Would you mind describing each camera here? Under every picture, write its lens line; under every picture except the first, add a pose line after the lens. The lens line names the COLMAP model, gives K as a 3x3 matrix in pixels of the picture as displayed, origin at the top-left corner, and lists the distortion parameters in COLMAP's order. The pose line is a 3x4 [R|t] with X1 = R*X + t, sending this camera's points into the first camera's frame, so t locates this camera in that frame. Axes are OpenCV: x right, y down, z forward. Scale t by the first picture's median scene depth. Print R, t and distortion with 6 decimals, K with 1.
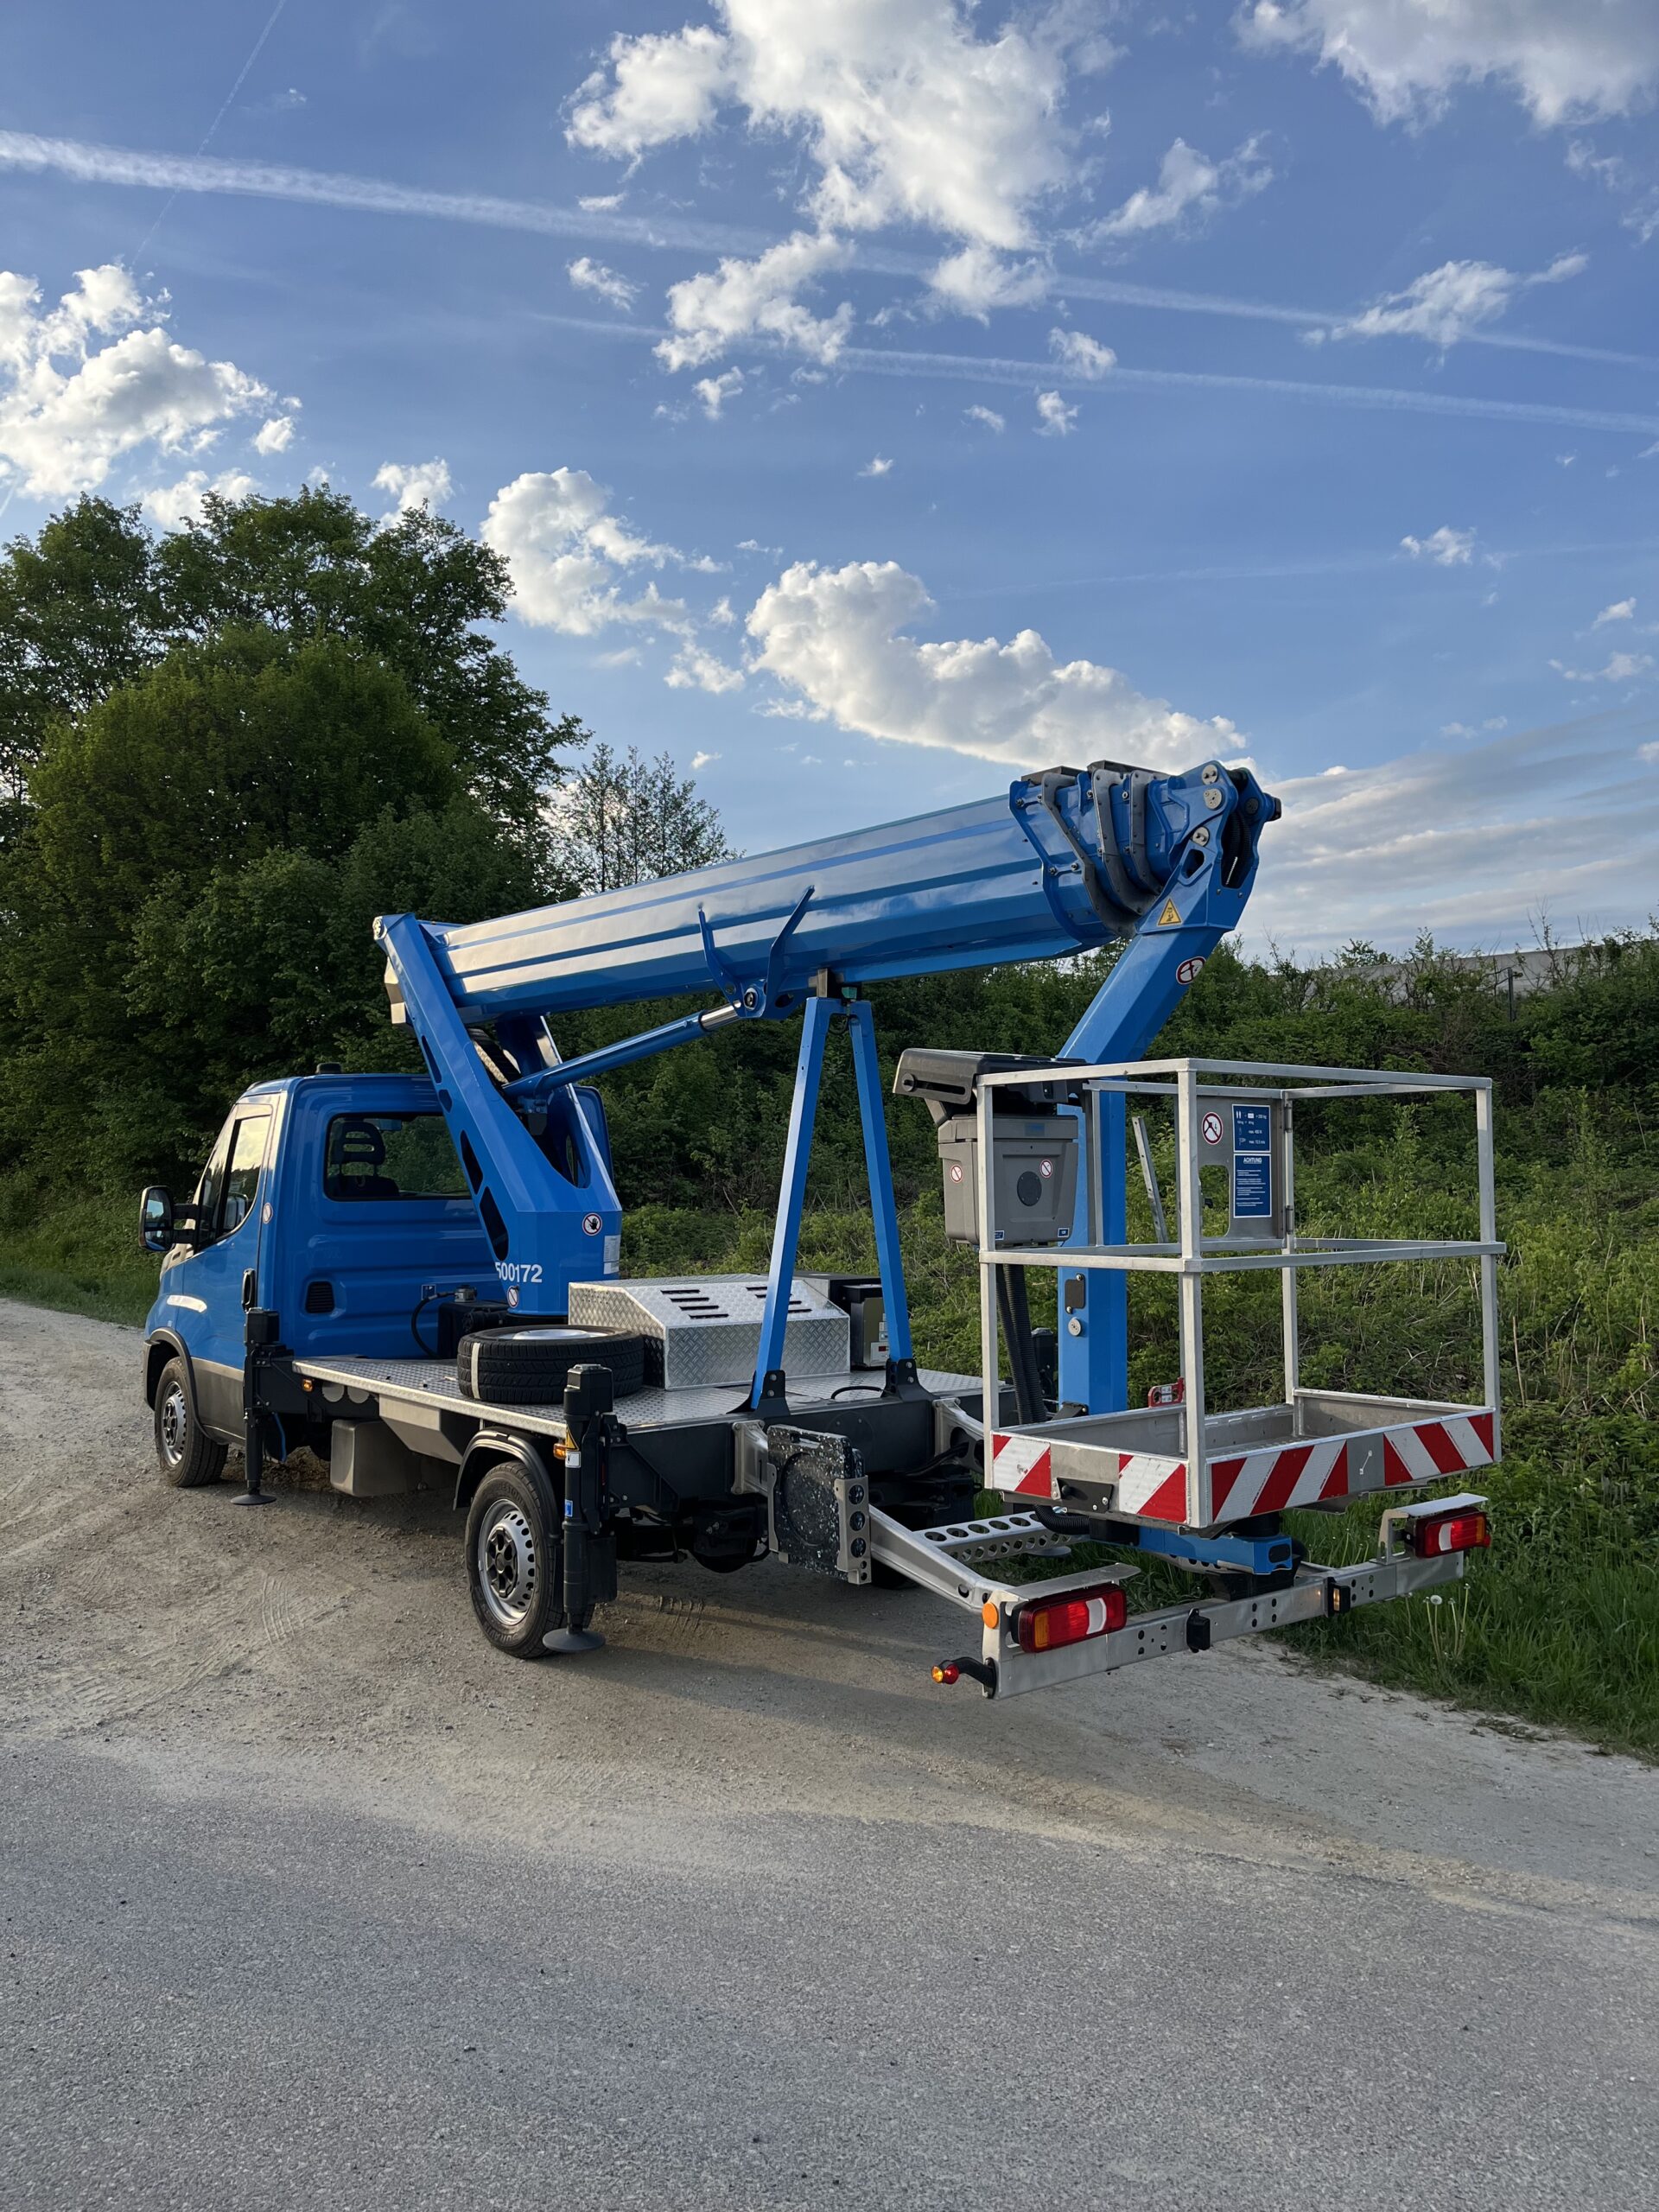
lens RADIAL K [[1689.1, 0, 829.3], [0, 1689.1, 1112.0], [0, 0, 1]] dist [0.031277, -0.002619]
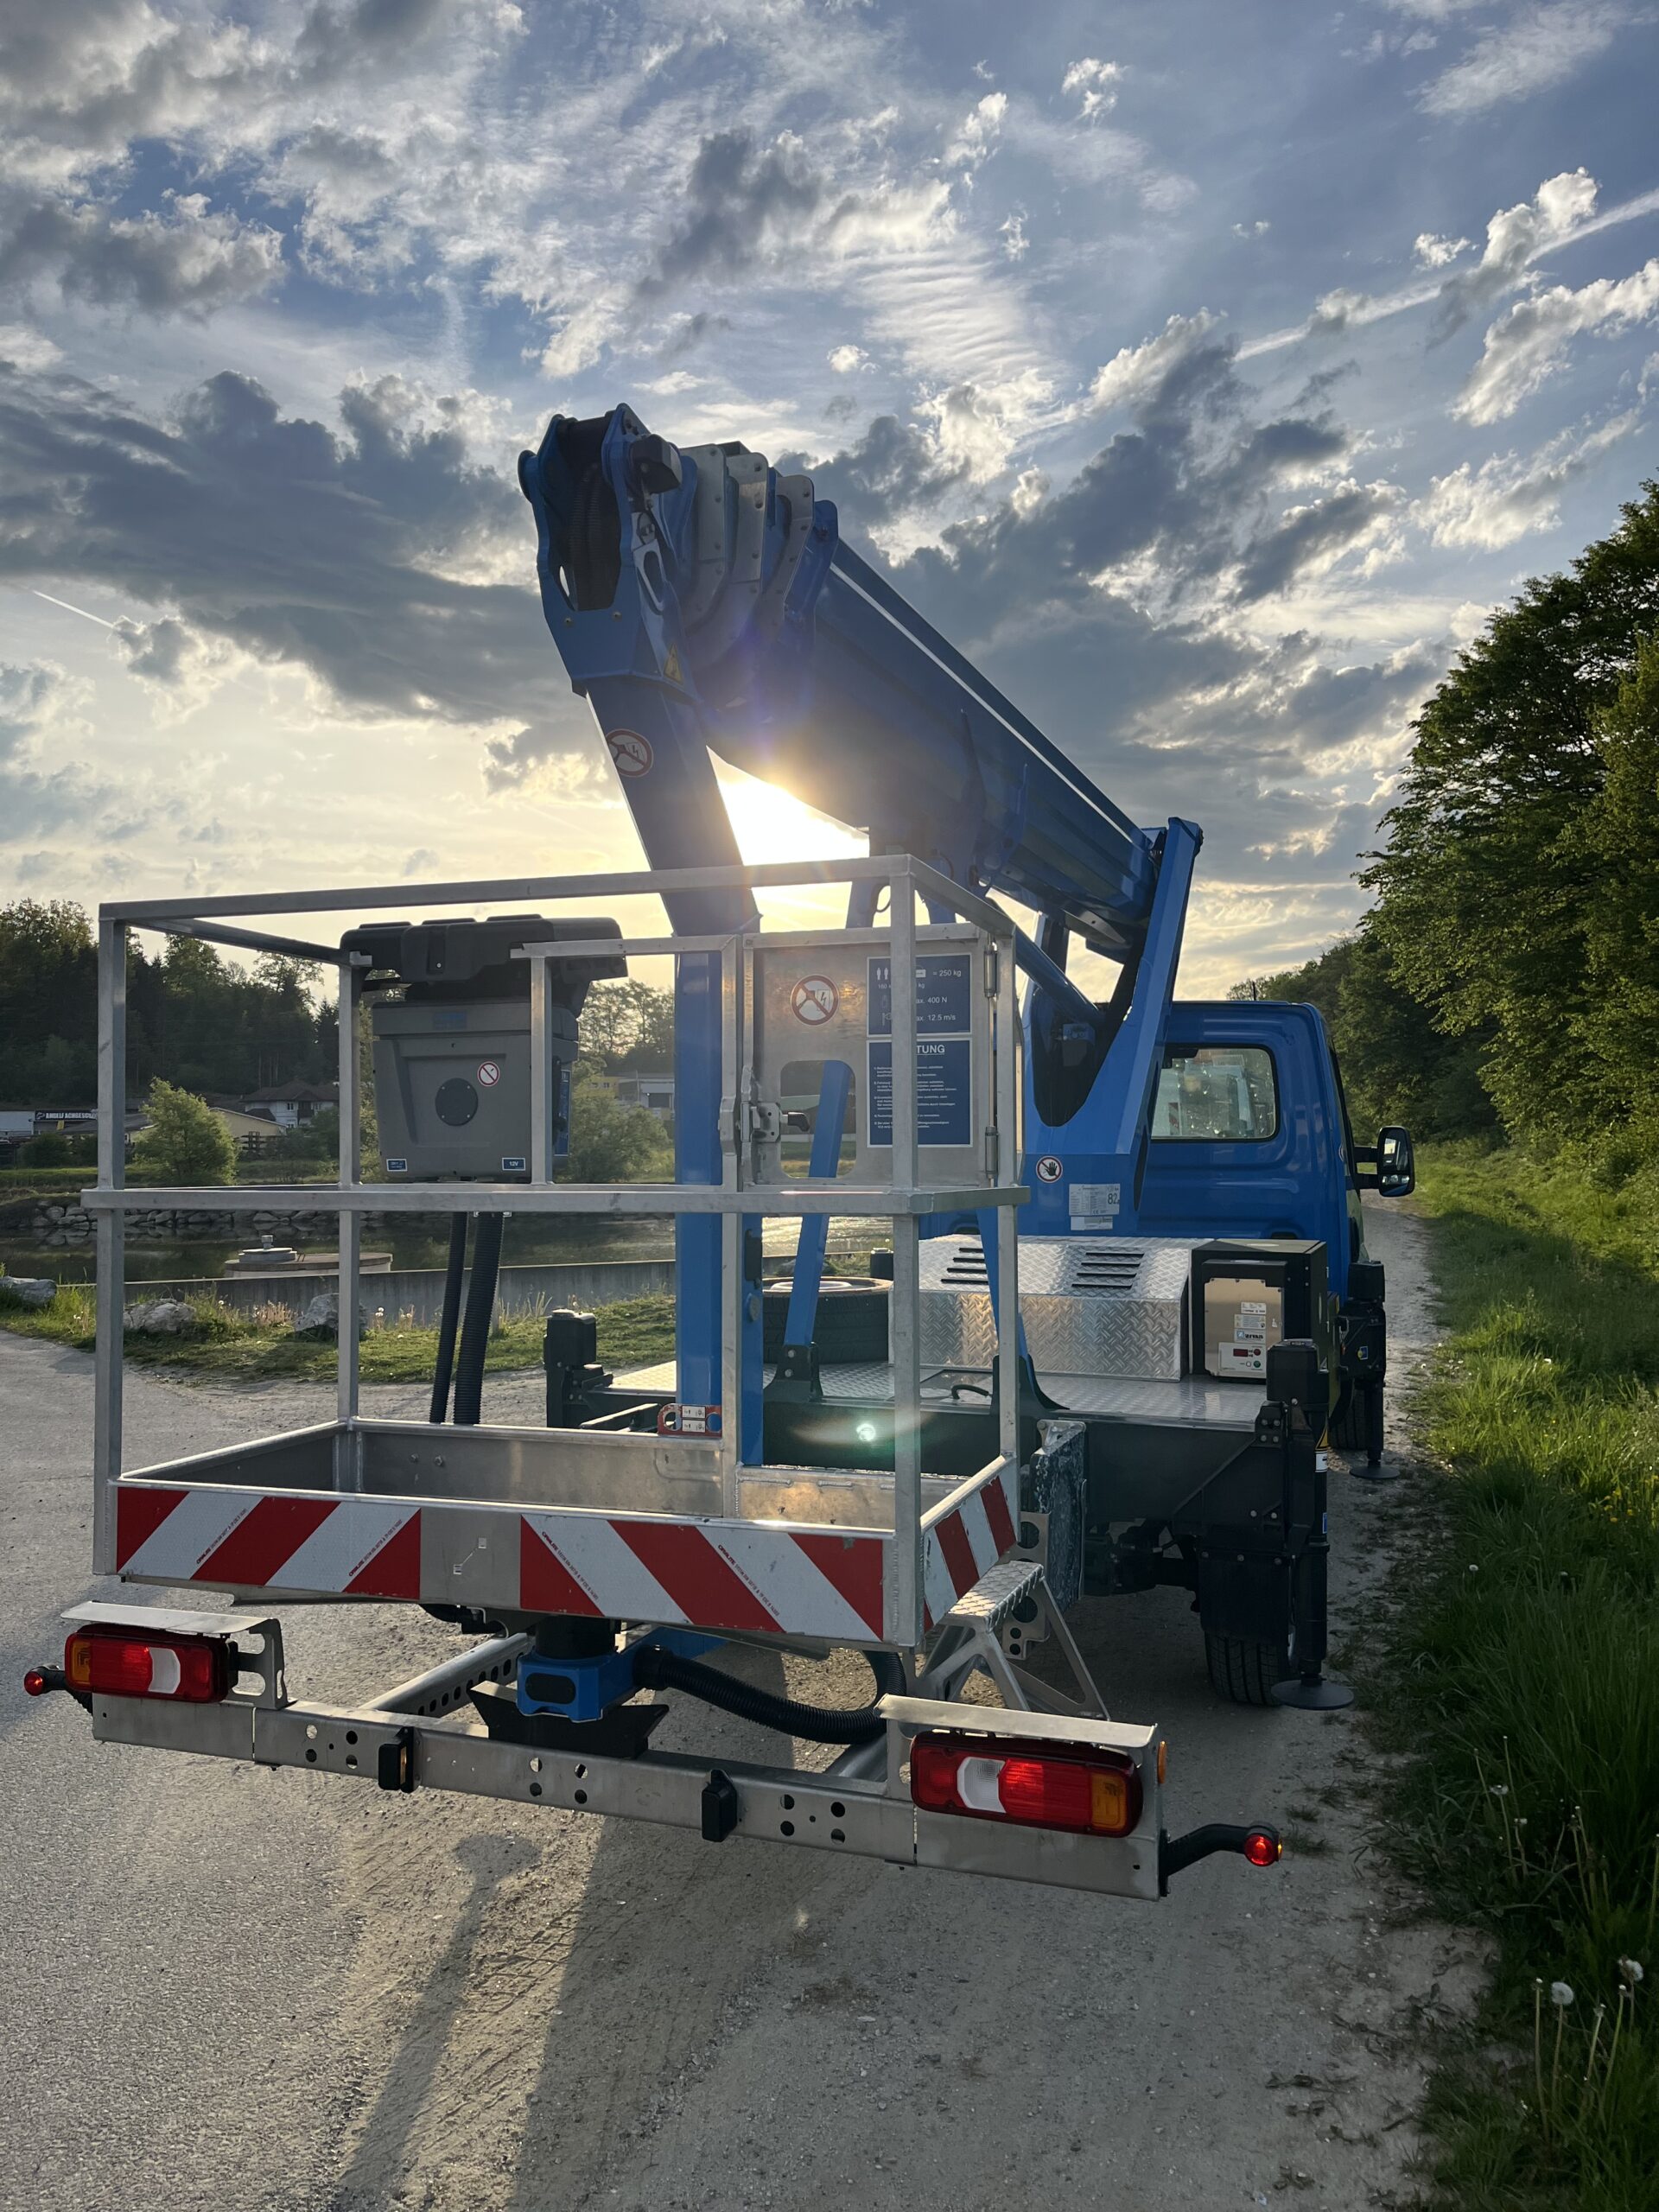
lens RADIAL K [[1689.1, 0, 819.4], [0, 1689.1, 1106.2], [0, 0, 1]] dist [0.031277, -0.002619]
pose [[0.527316, -0.014768, -0.849541, 0.802840], [0.027976, 0.999609, -0.000011, 0.050353], [0.849208, -0.023761, 0.527523, 0.730614]]
